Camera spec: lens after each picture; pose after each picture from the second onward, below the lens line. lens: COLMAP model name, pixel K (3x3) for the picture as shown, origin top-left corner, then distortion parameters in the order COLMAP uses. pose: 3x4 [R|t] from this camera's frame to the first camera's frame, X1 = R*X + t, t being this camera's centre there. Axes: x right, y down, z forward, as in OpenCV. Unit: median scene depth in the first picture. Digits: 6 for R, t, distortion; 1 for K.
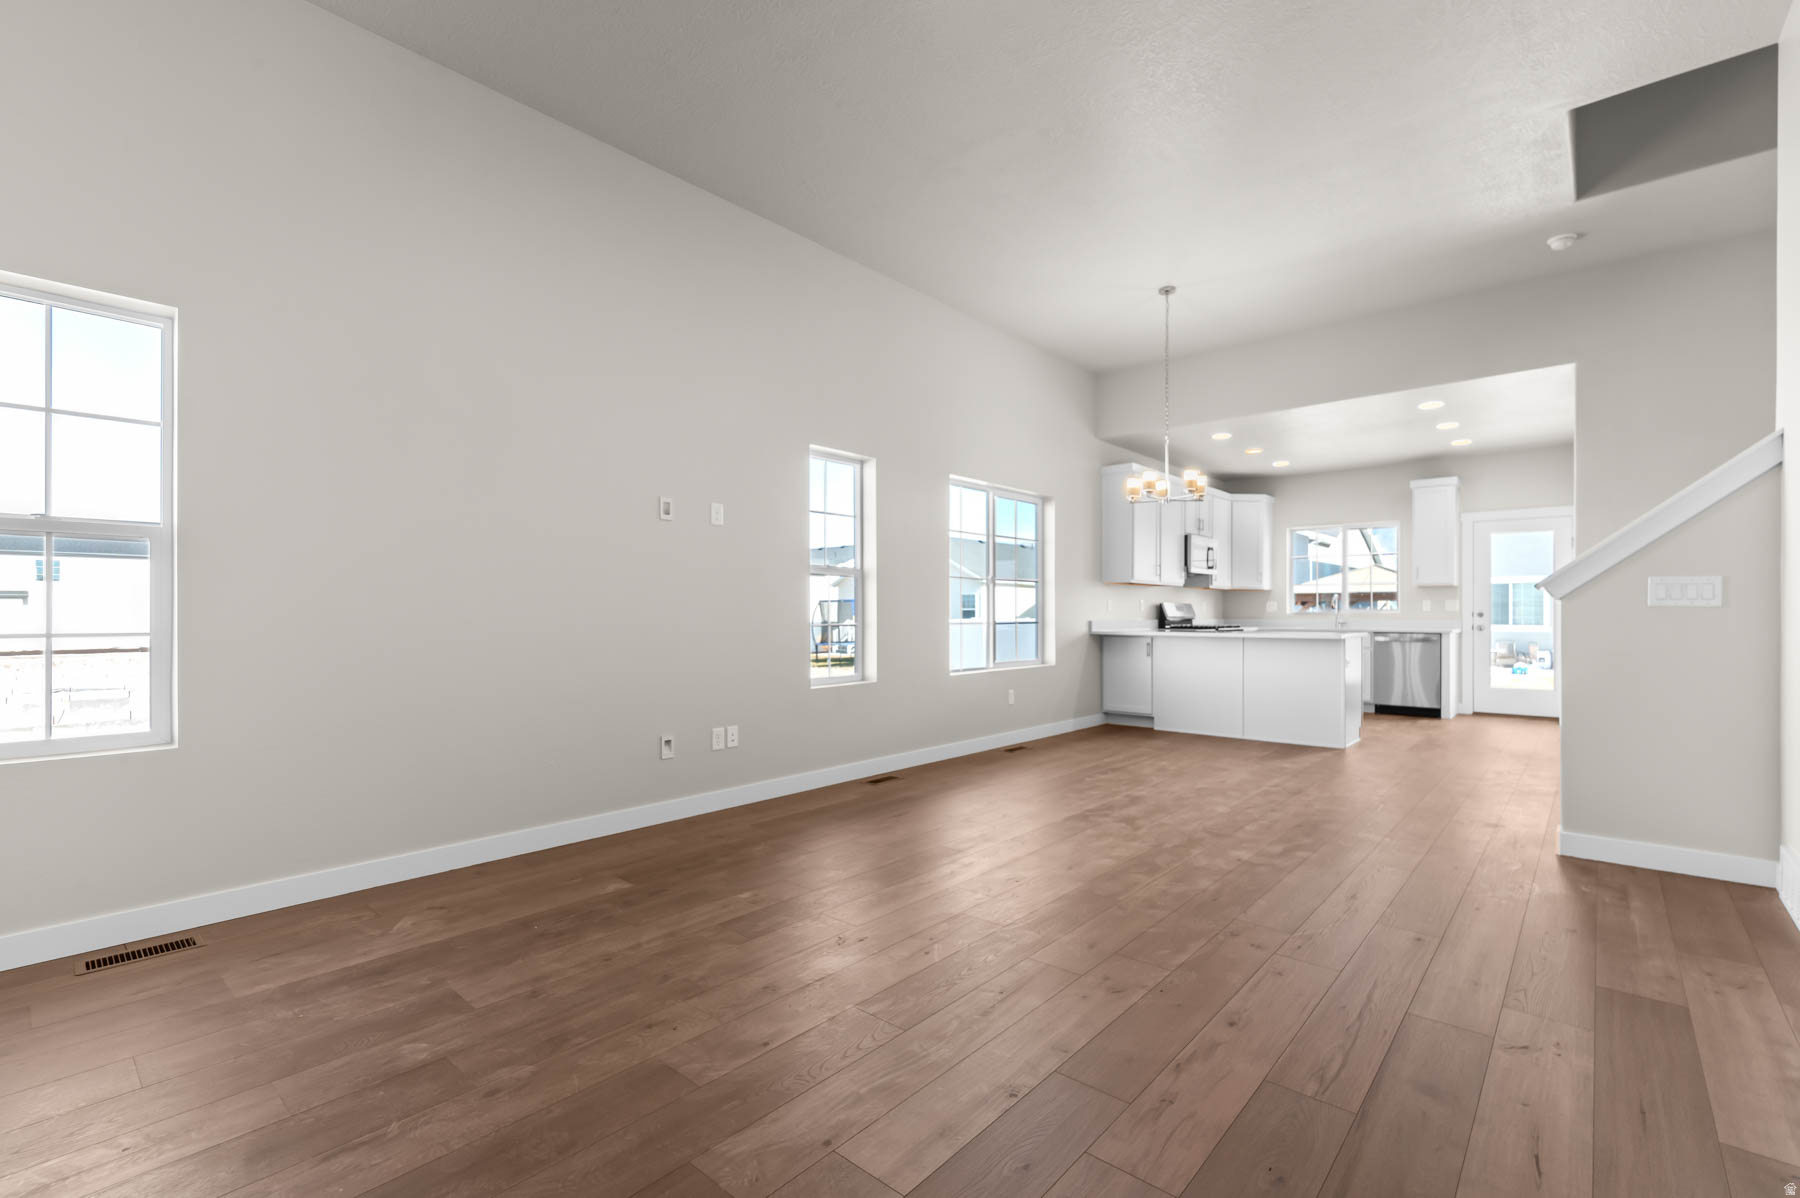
lens RADIAL K [[786.8, 0, 900.0], [0, 786.8, 599.0], [0, 0, 1]] dist [0.000399, 0.000067]
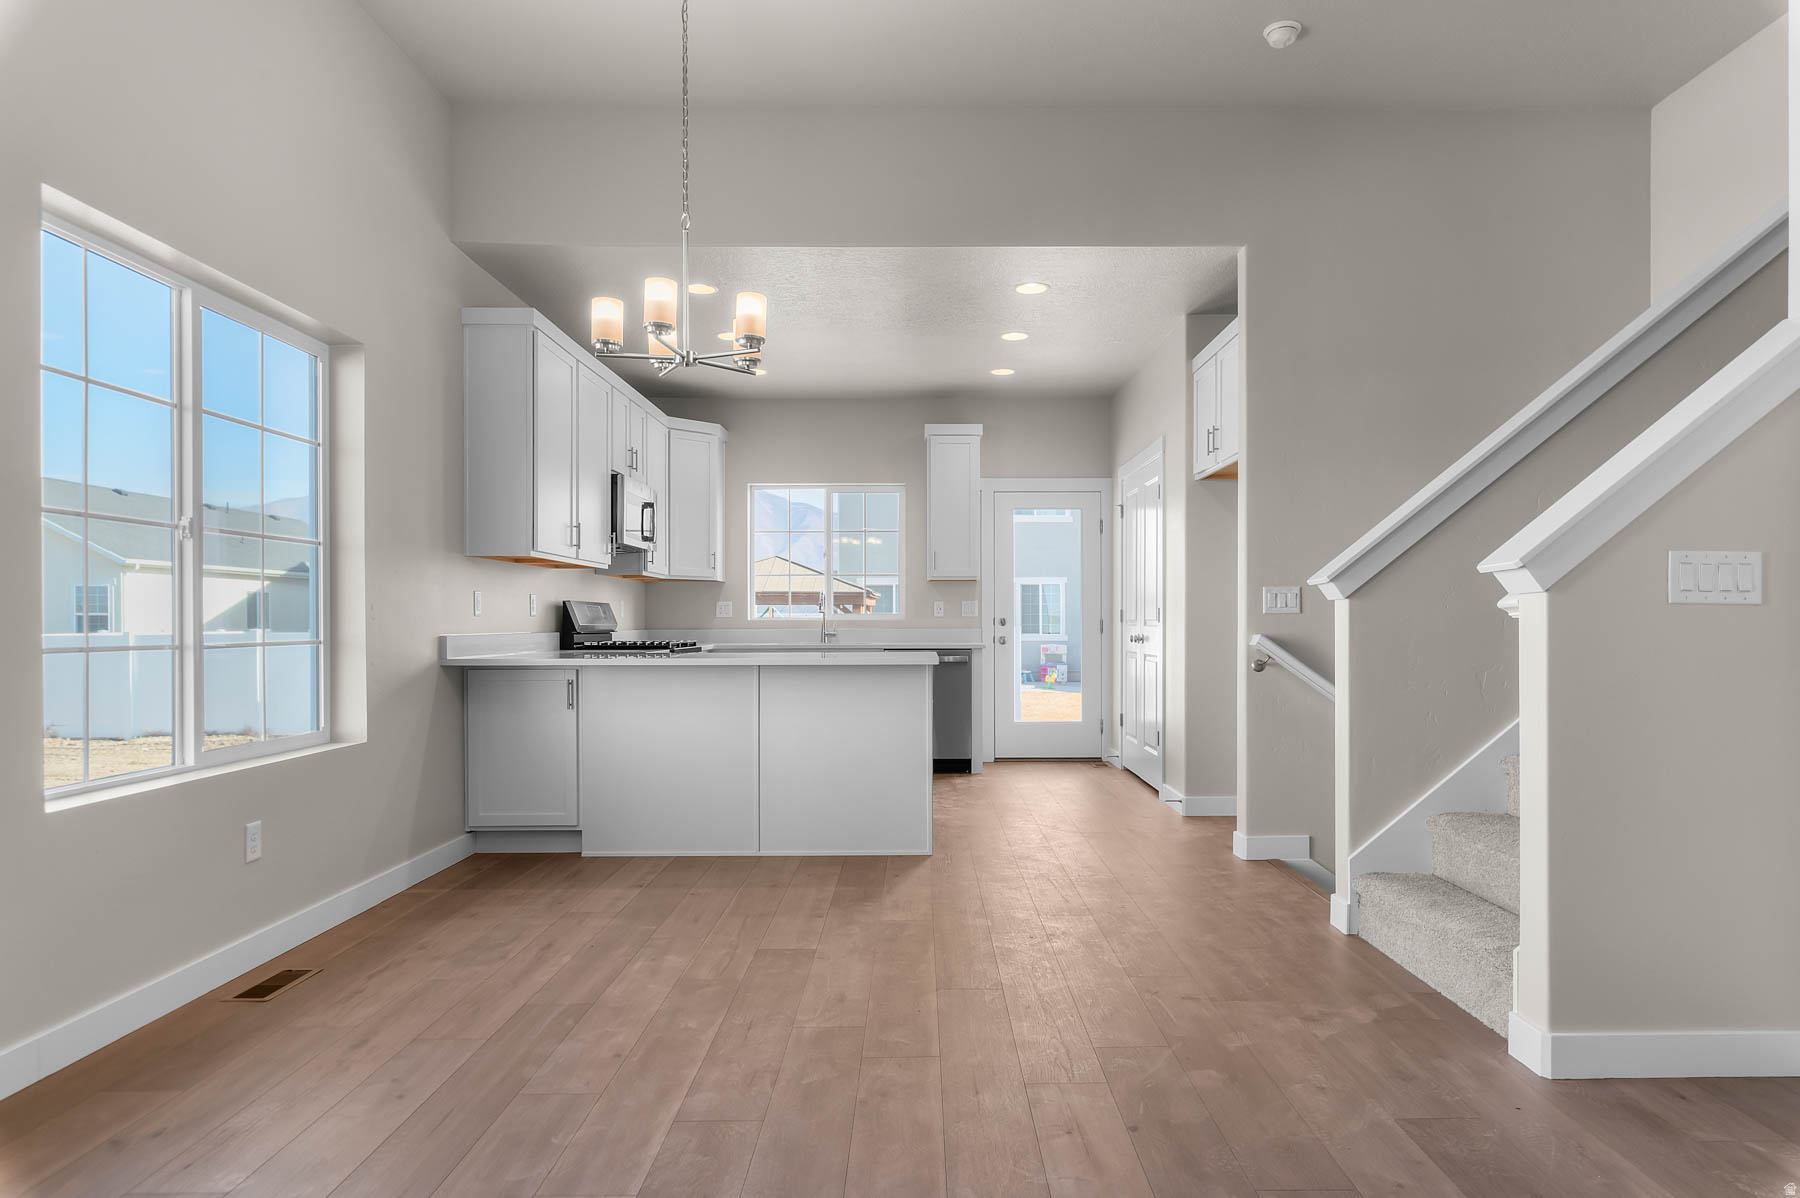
lens RADIAL K [[1093.9, 0, 940.3], [0, 1093.9, 622.4], [0, 0, 1]] dist [0.003598, 0.001286]
pose [[0.734315, -0.002257, 0.678805, 0.021389], [-0.010438, 0.999839, 0.014617, 0.006715], [-0.678728, -0.017819, 0.734173, 0.317116]]
